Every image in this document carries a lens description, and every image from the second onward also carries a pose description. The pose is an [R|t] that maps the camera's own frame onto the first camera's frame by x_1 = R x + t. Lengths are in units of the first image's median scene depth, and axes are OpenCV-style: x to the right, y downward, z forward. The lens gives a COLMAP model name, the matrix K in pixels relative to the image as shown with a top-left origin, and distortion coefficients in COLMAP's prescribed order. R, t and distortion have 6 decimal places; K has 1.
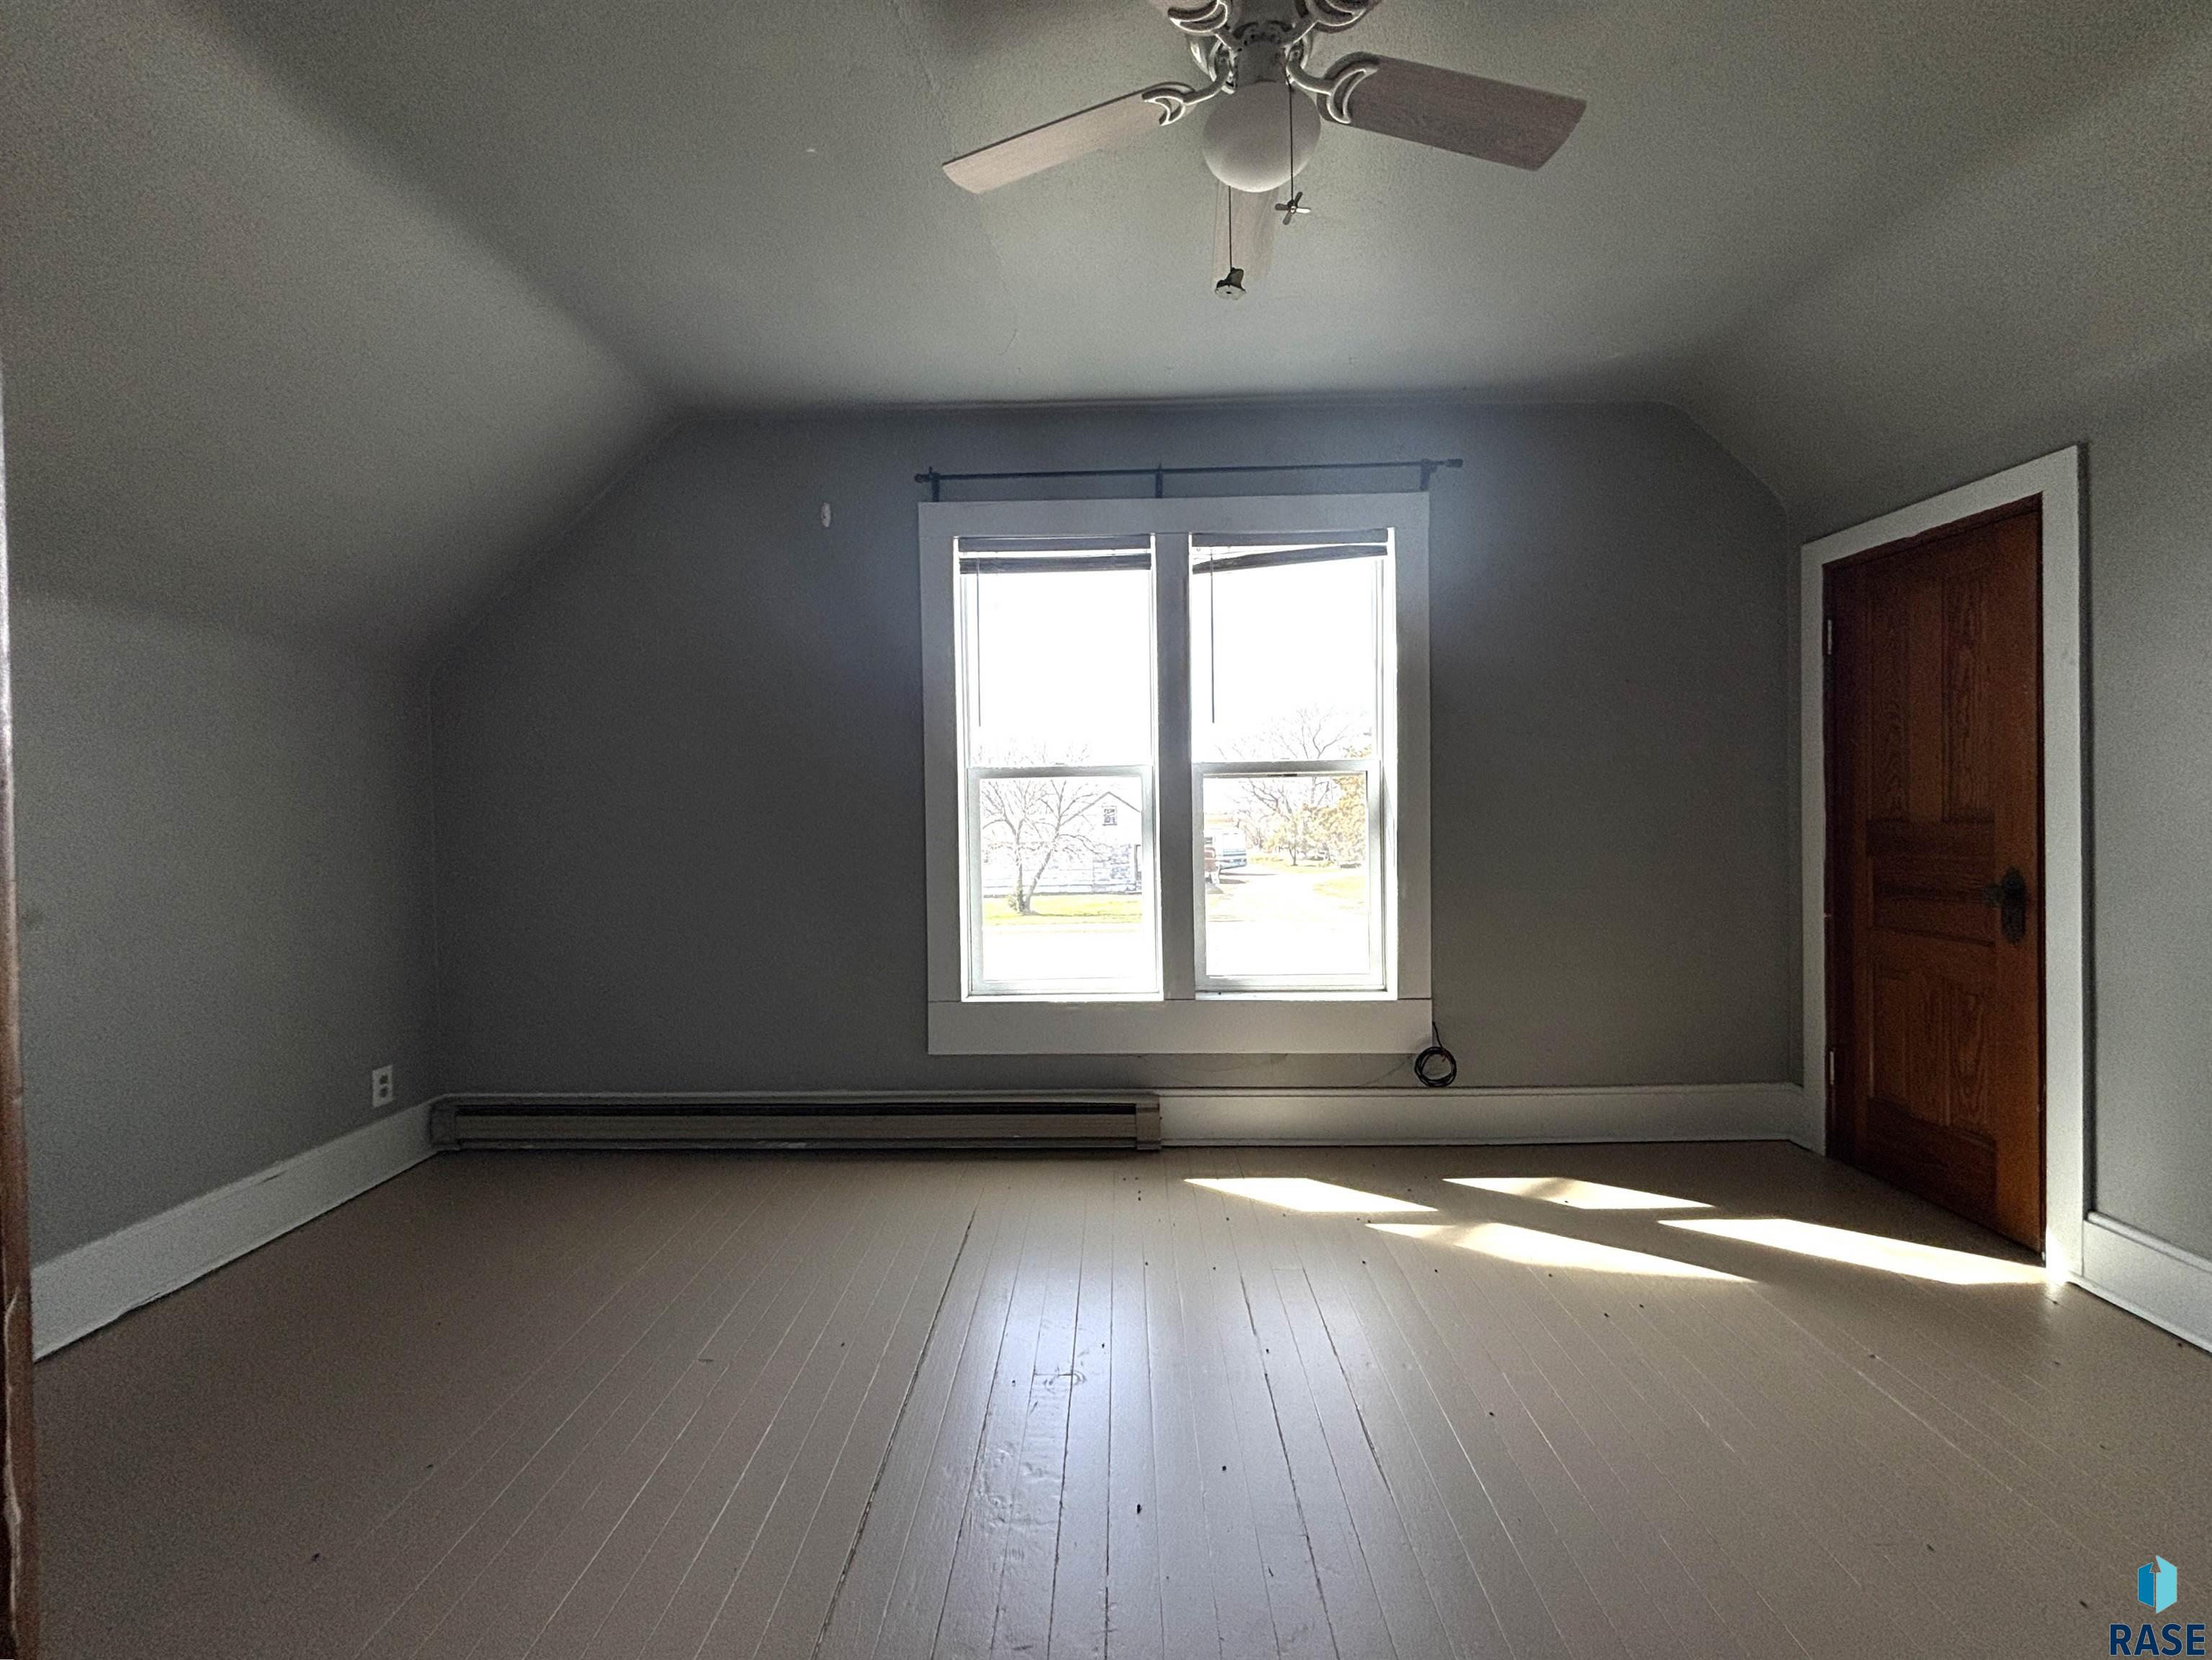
lens RADIAL K [[885.8, 0, 1108.1], [0, 885.8, 822.1], [0, 0, 1]] dist [0.000443, -0.000130]
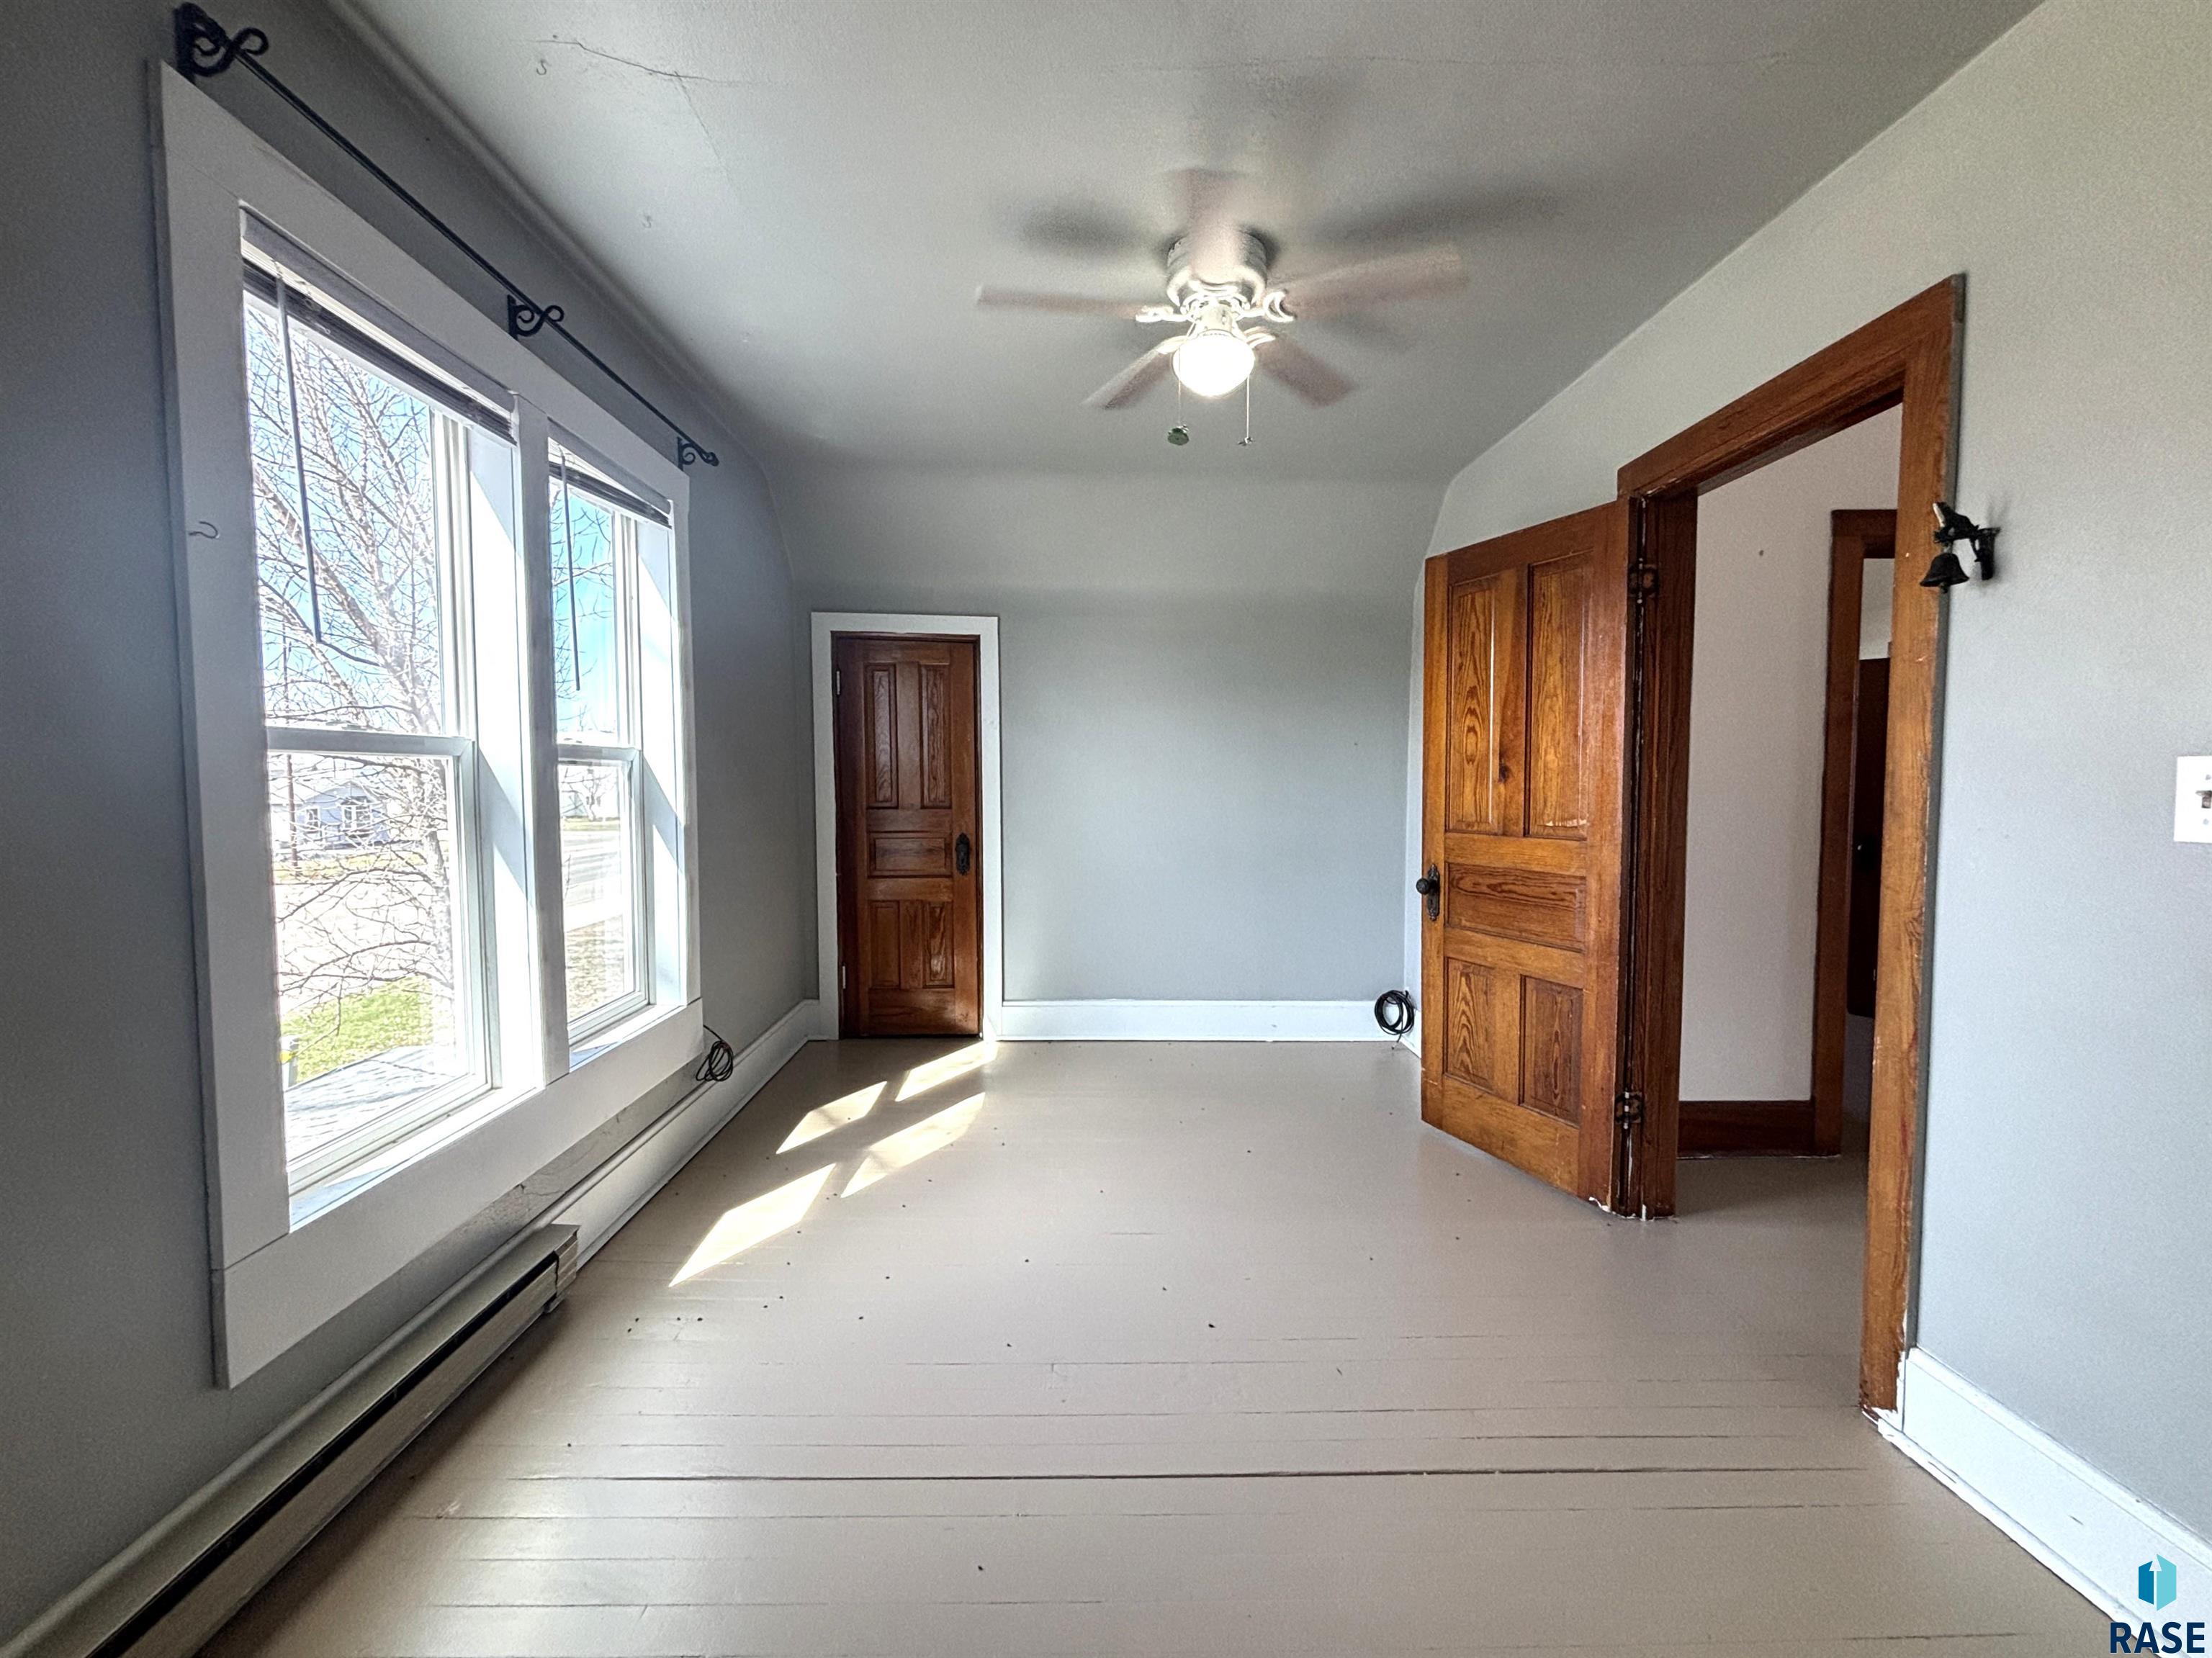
lens RADIAL K [[885.6, 0, 1108.1], [0, 885.6, 821.1], [0, 0, 1]] dist [0.000443, -0.000130]
pose [[-0.033023, -0.031445, 0.998960, -0.684486], [0.012808, 0.999410, 0.031883, -0.023681], [-0.999373, 0.013847, -0.032600, 0.631819]]
